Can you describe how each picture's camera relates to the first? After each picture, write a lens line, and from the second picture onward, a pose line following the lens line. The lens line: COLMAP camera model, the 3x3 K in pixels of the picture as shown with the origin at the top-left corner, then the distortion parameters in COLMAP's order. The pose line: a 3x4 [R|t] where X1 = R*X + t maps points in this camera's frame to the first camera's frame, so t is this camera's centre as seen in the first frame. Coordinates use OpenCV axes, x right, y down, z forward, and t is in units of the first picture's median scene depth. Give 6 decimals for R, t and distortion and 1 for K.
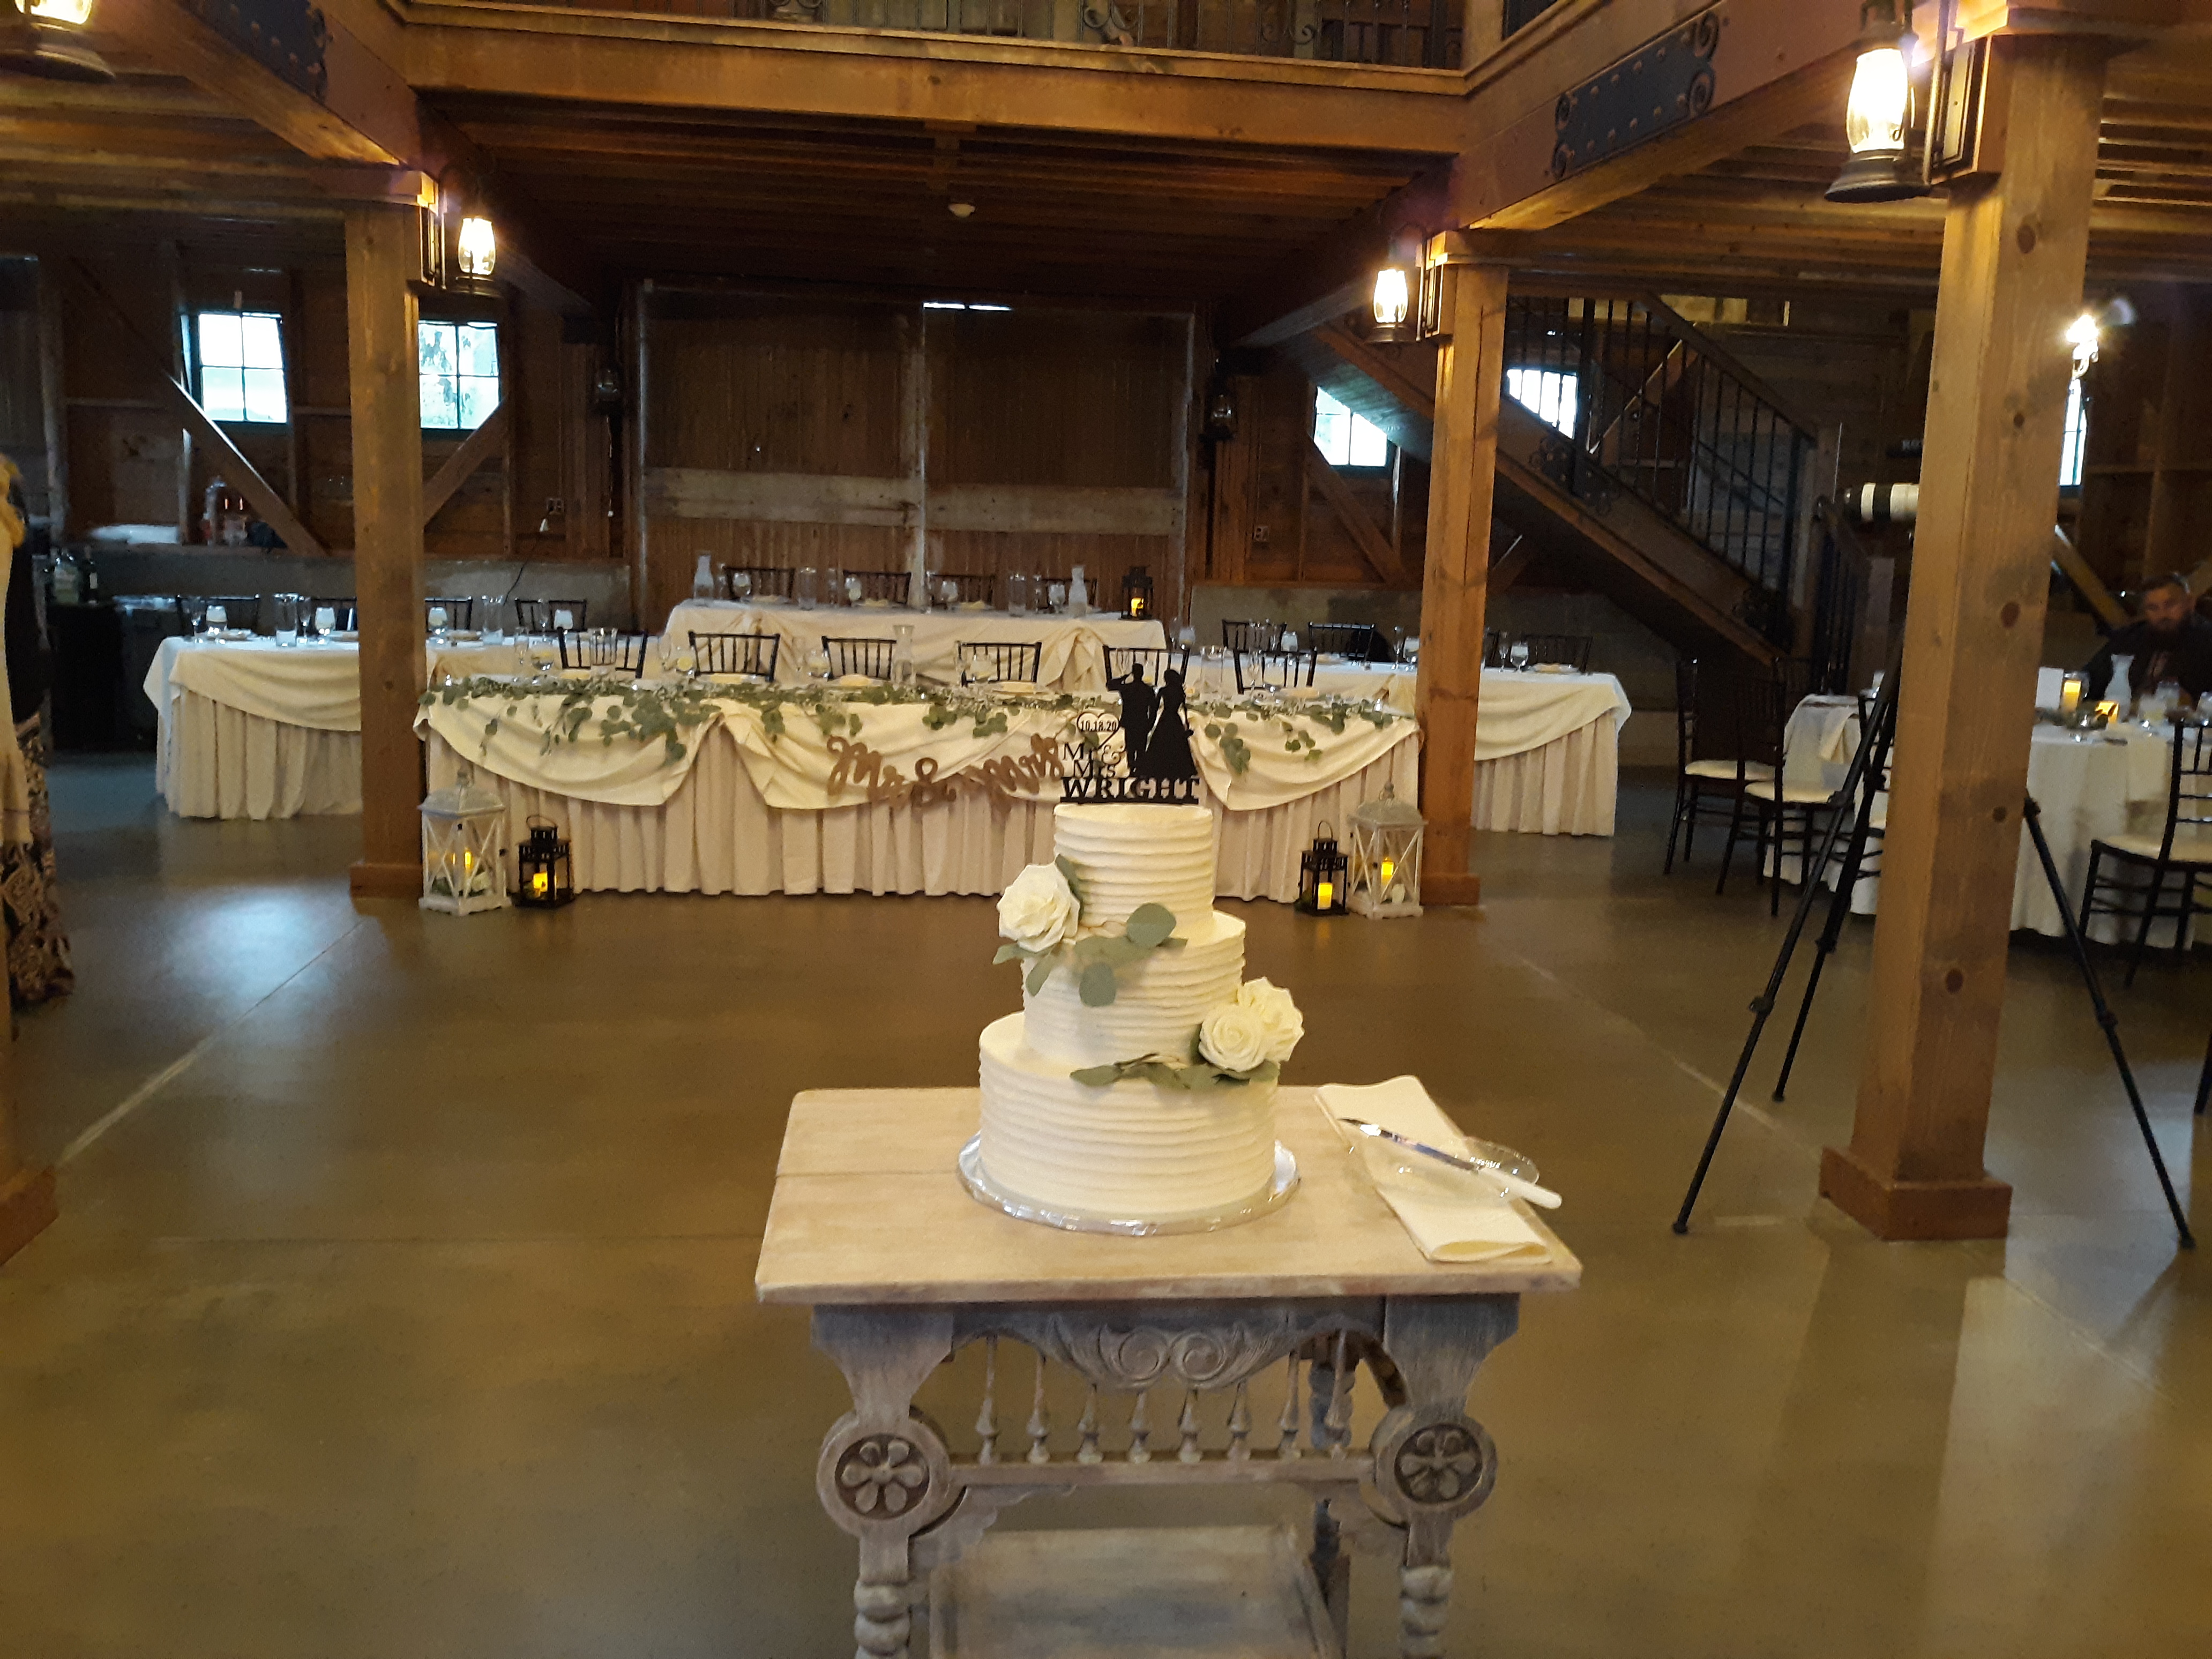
lens RADIAL K [[1764.4, 0, 1106.0], [0, 1764.4, 829.5], [0, 0, 1]] dist [0.222926, -0.742243]
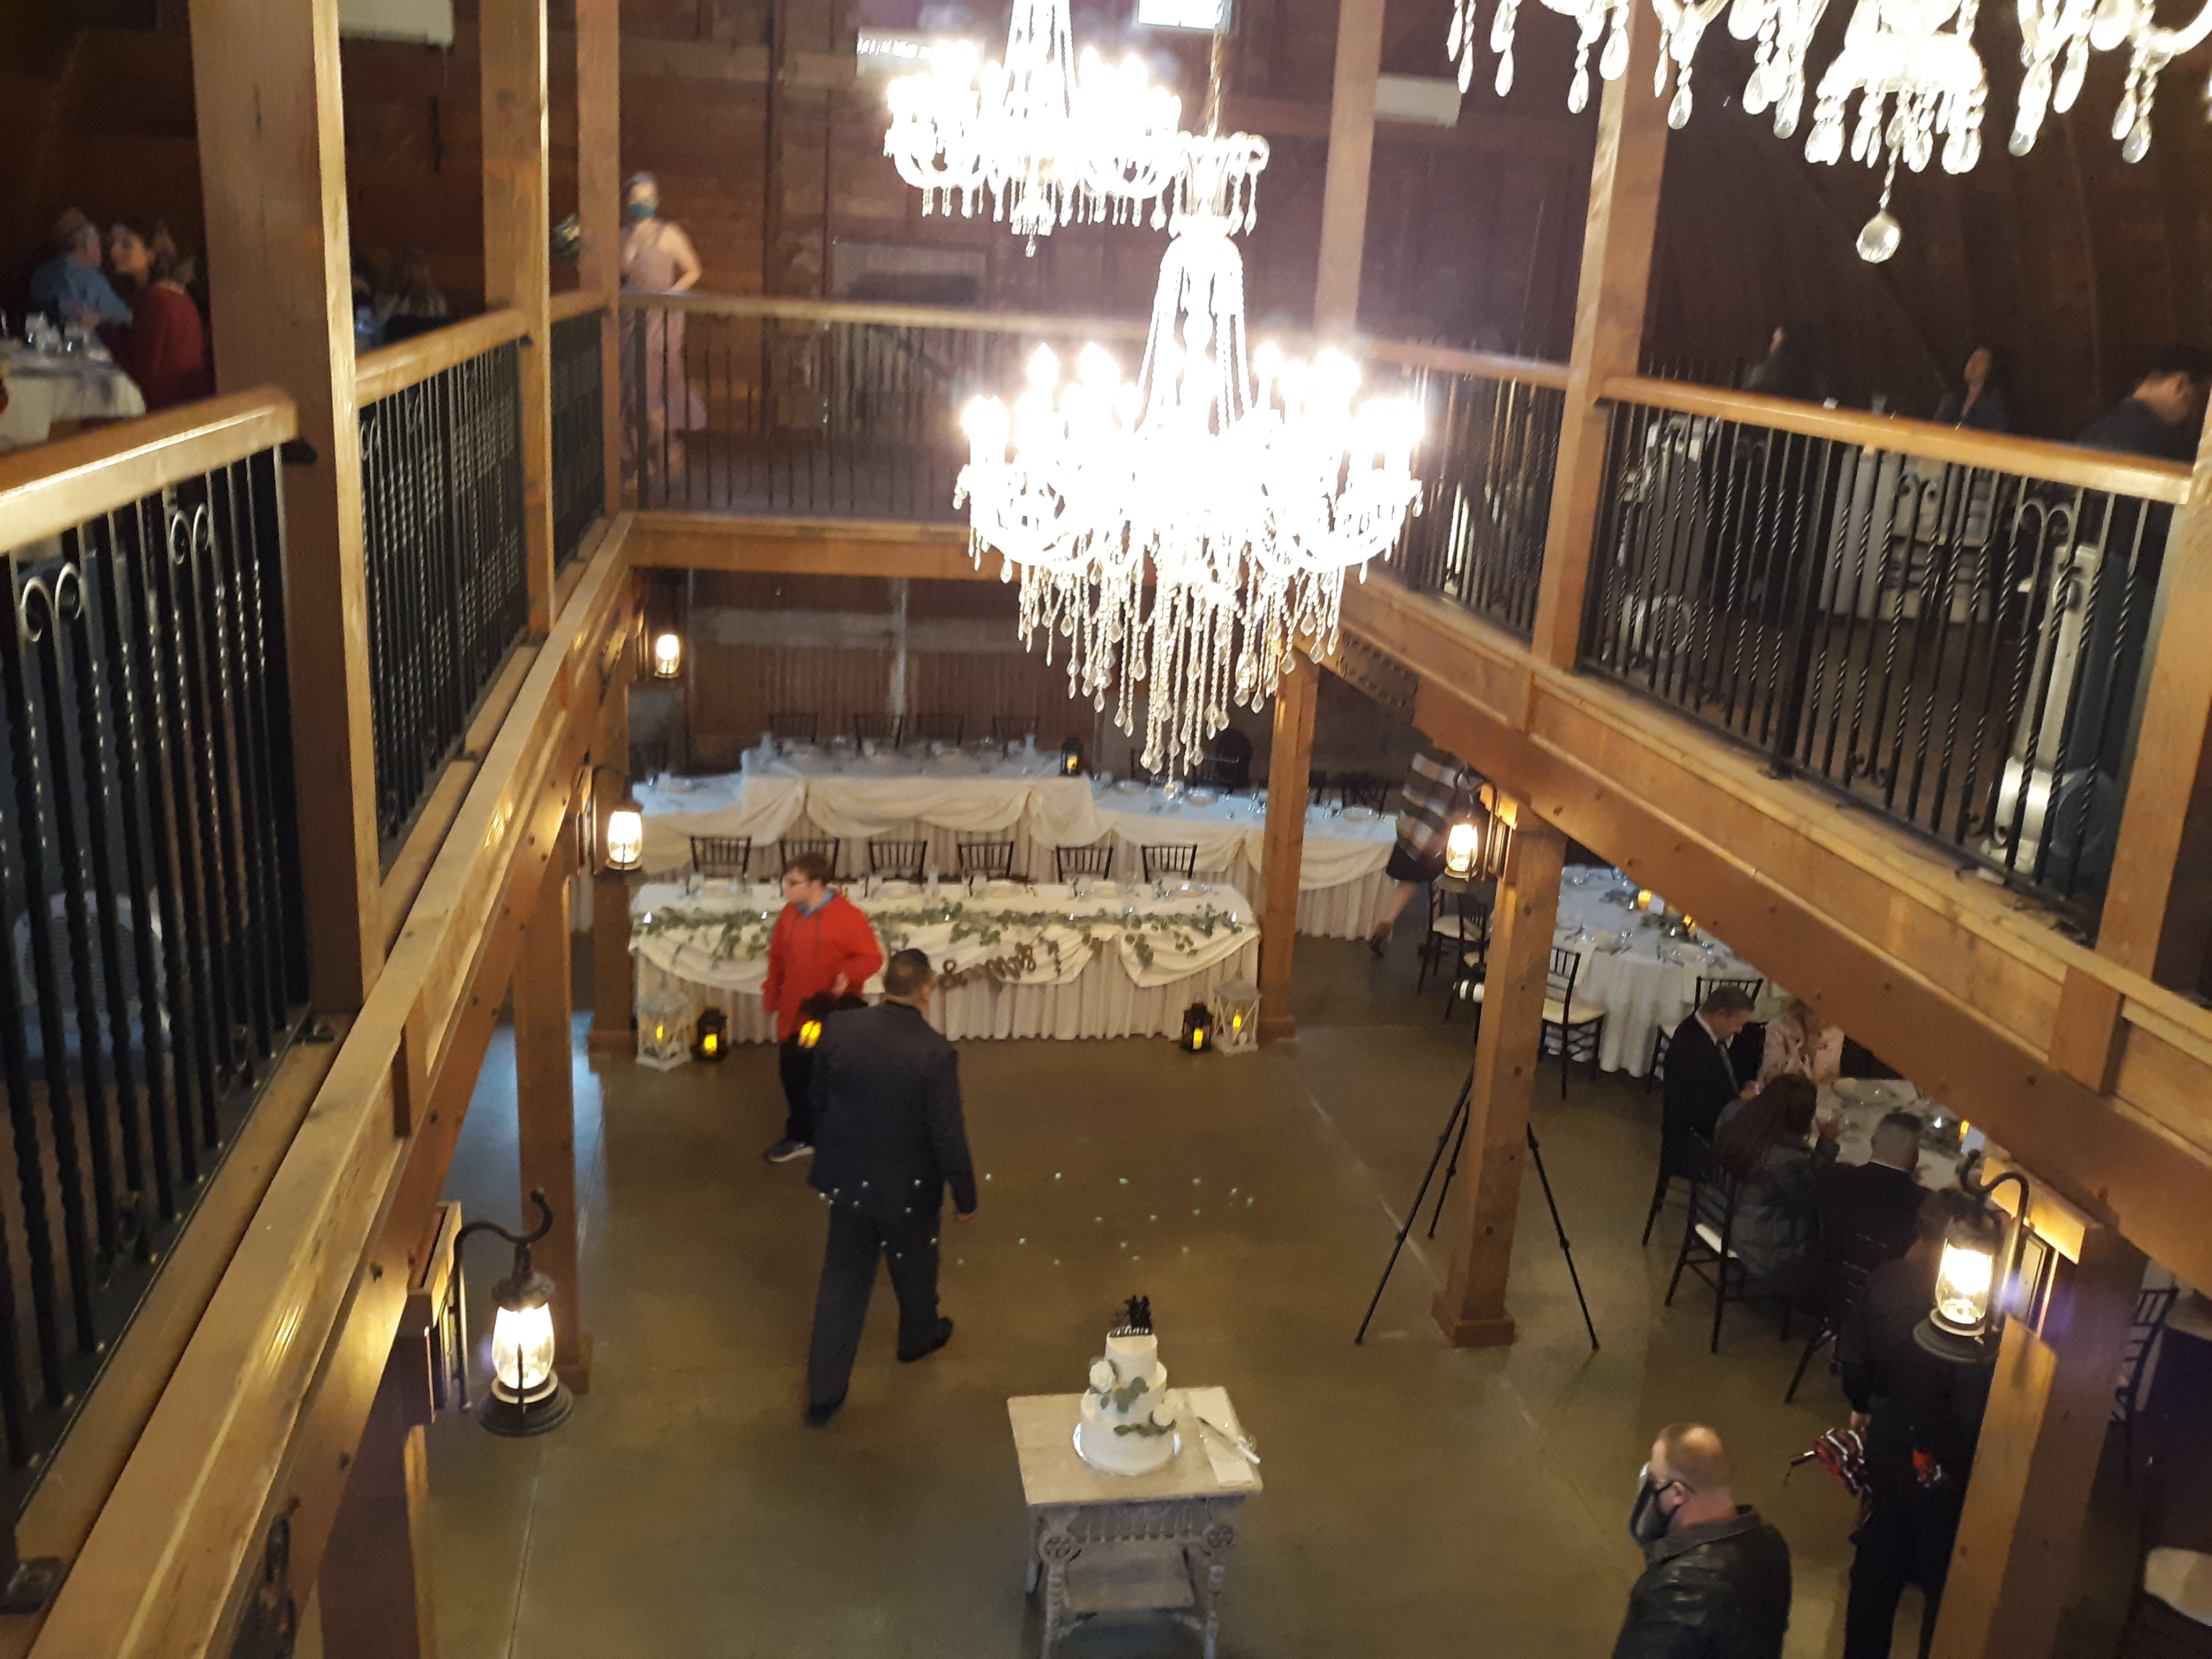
lens RADIAL K [[1764.4, 0, 1106.0], [0, 1764.4, 829.5], [0, 0, 1]] dist [0.222926, -0.742243]
pose [[0.997677, 0.007376, 0.067715, -0.069738], [-0.016453, 0.990778, 0.134493, -0.368971], [-0.066098, -0.135295, 0.988598, -0.557168]]
